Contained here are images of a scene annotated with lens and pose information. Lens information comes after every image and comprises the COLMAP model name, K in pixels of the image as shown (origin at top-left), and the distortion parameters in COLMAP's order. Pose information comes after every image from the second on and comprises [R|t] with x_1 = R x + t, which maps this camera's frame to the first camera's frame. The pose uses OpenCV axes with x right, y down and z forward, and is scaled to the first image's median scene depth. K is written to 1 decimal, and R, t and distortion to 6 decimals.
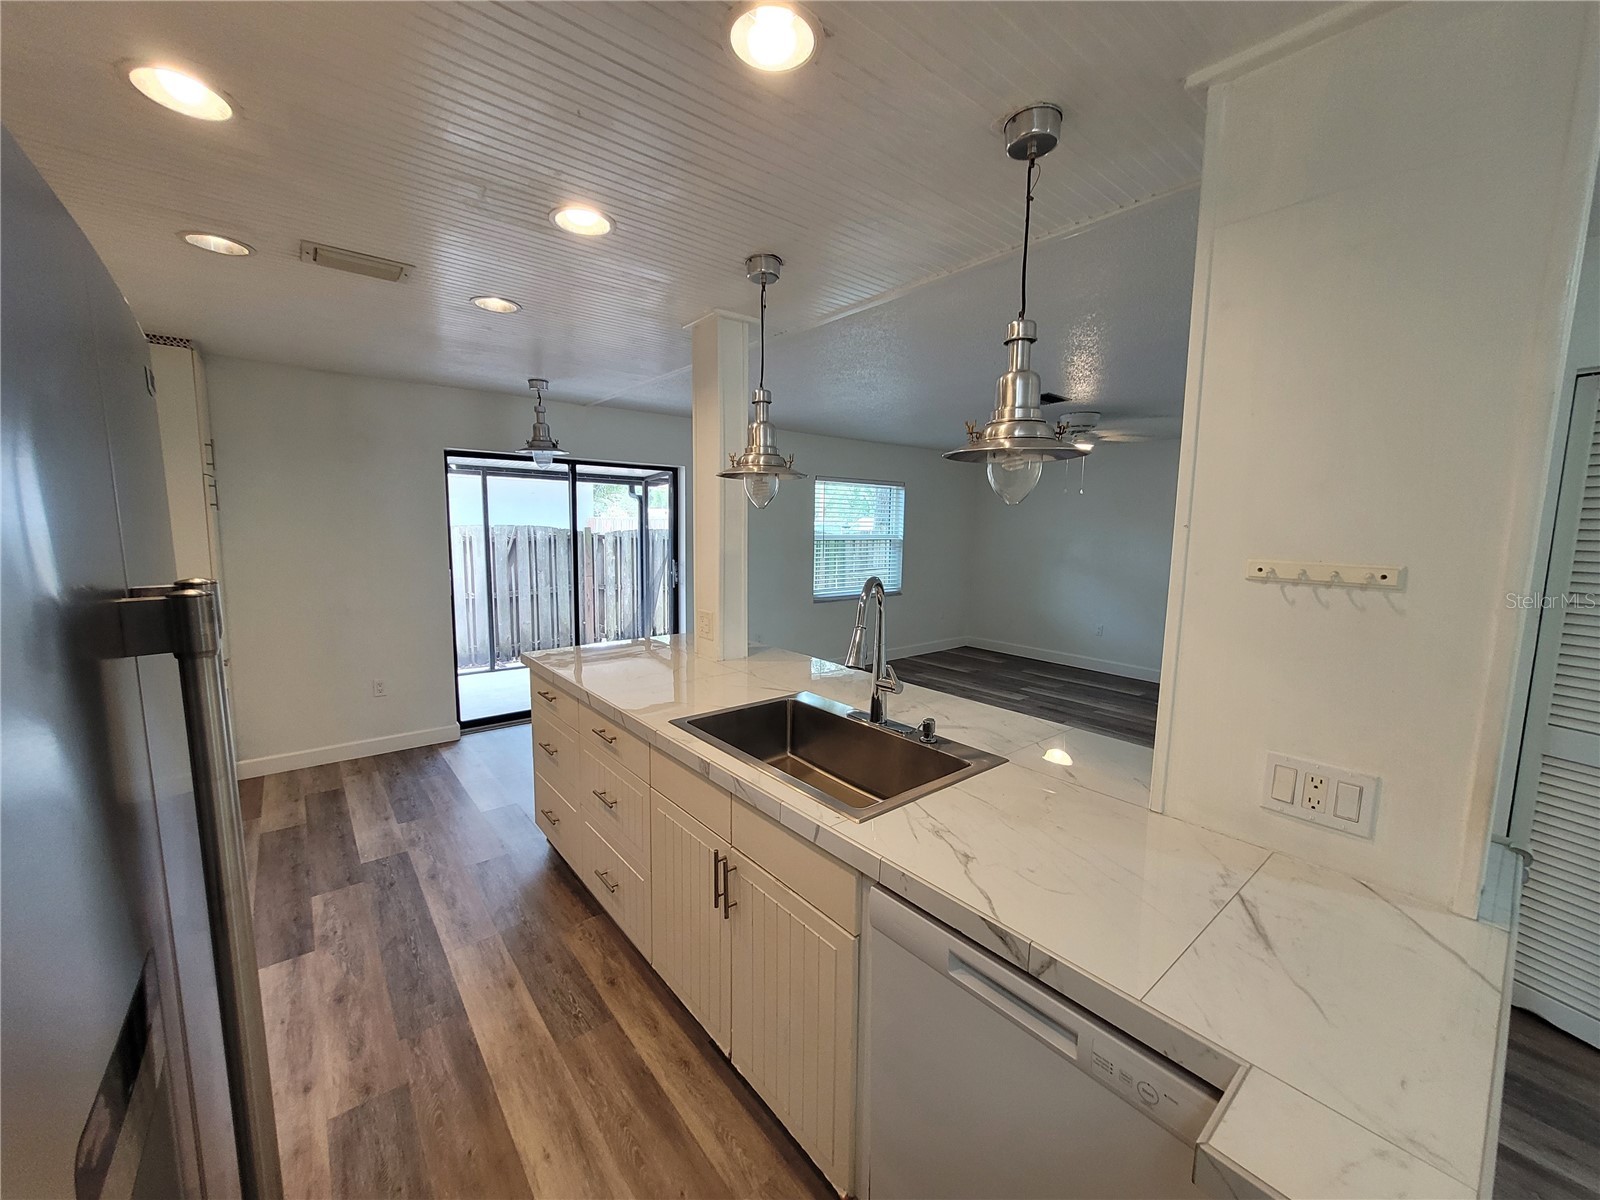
lens RADIAL K [[625.5, 0, 801.3], [0, 625.5, 594.8], [0, 0, 1]] dist [-0.000079, -0.000125]
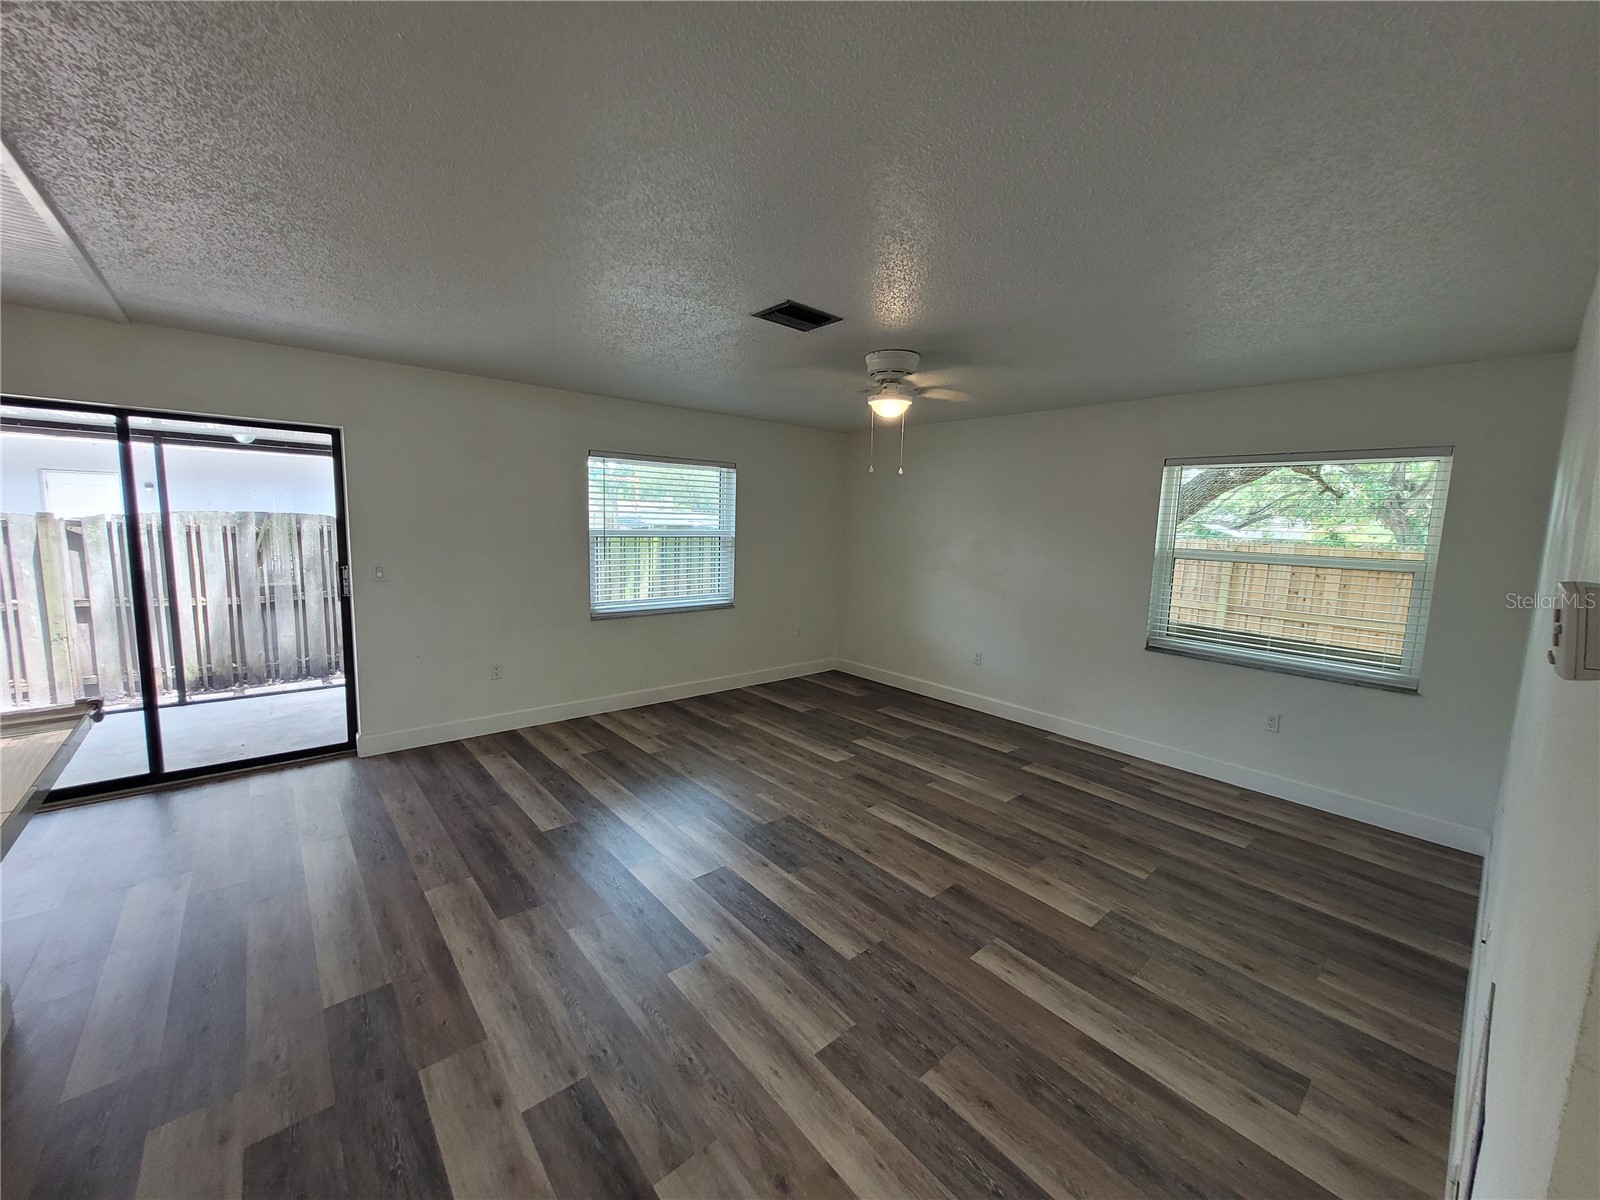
lens RADIAL K [[625.5, 0, 801.3], [0, 625.5, 594.8], [0, 0, 1]] dist [-0.000079, -0.000125]
pose [[0.999592, 0.011631, 0.026089, 0.256772], [-0.011777, 0.999916, 0.005454, -0.025112], [-0.026024, -0.005759, 0.999645, 0.252579]]
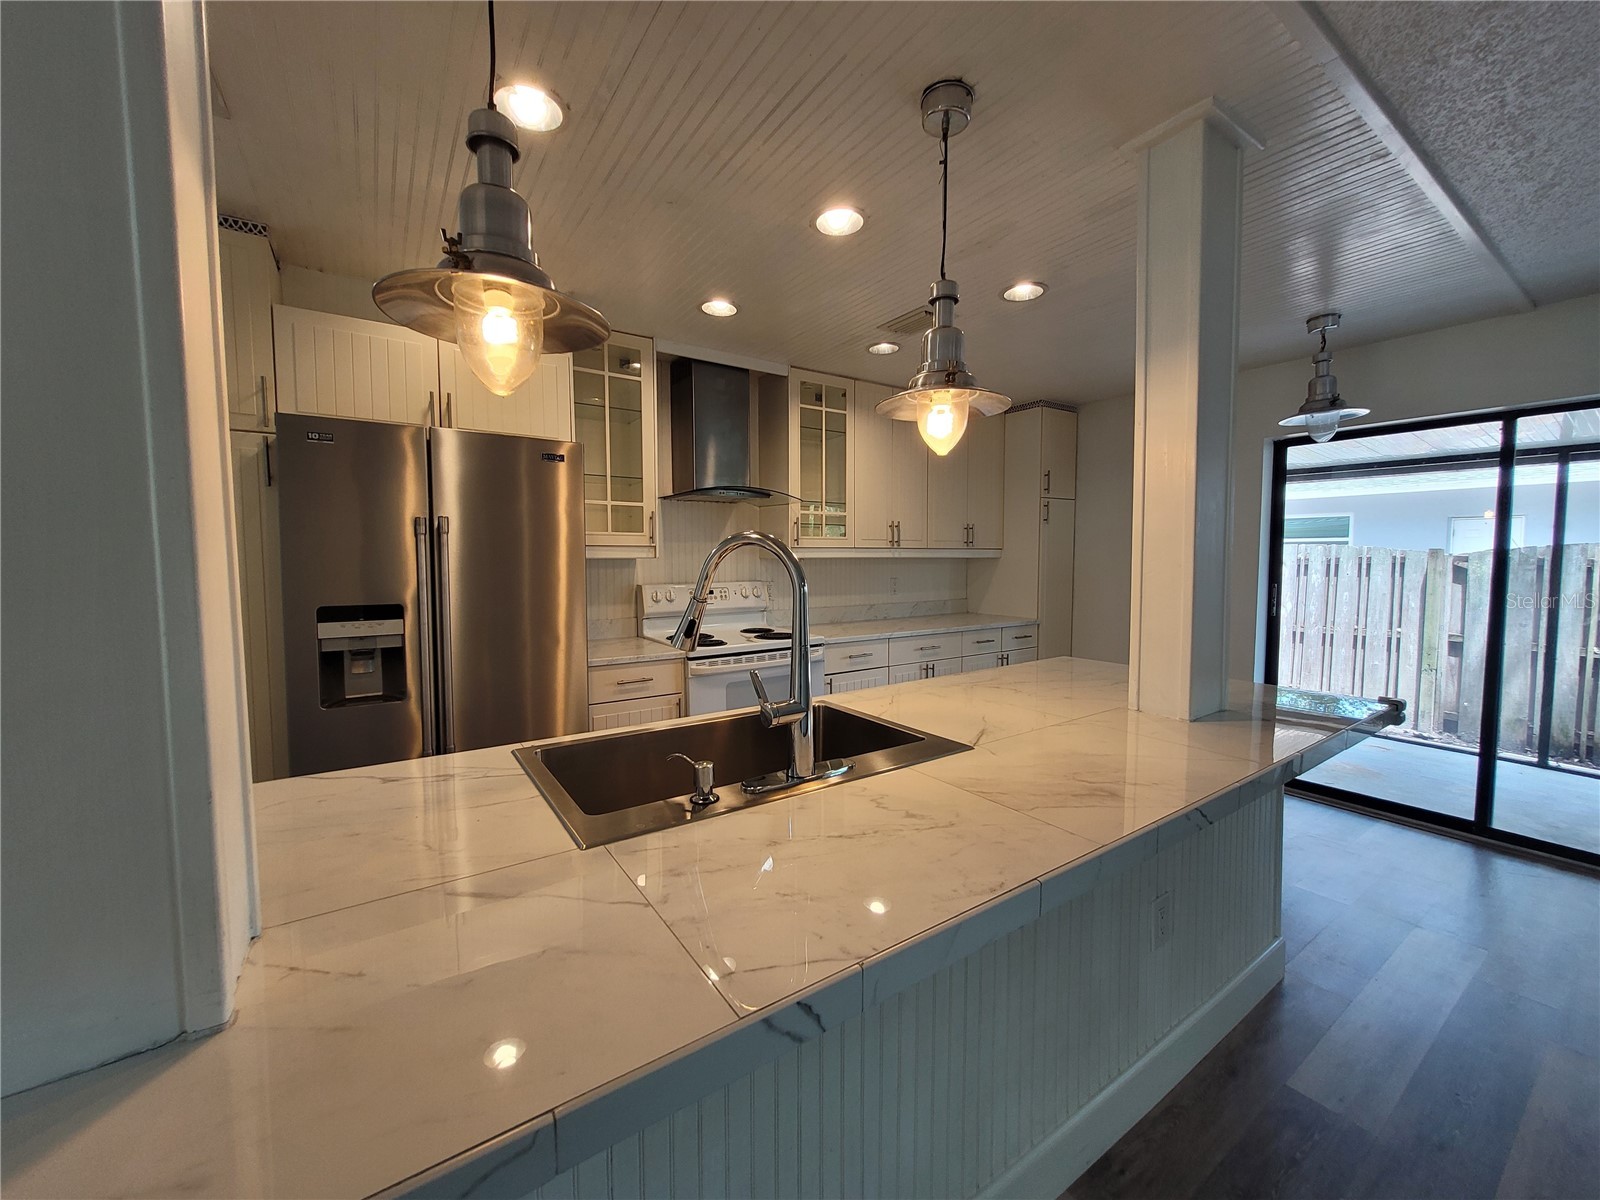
lens RADIAL K [[625.5, 0, 801.3], [0, 625.5, 594.8], [0, 0, 1]] dist [-0.000079, -0.000125]
pose [[-0.090635, 0.050931, -0.994581, 0.223657], [-0.113944, 0.991603, 0.061162, -0.003003], [0.989344, 0.118870, -0.084070, 0.318699]]
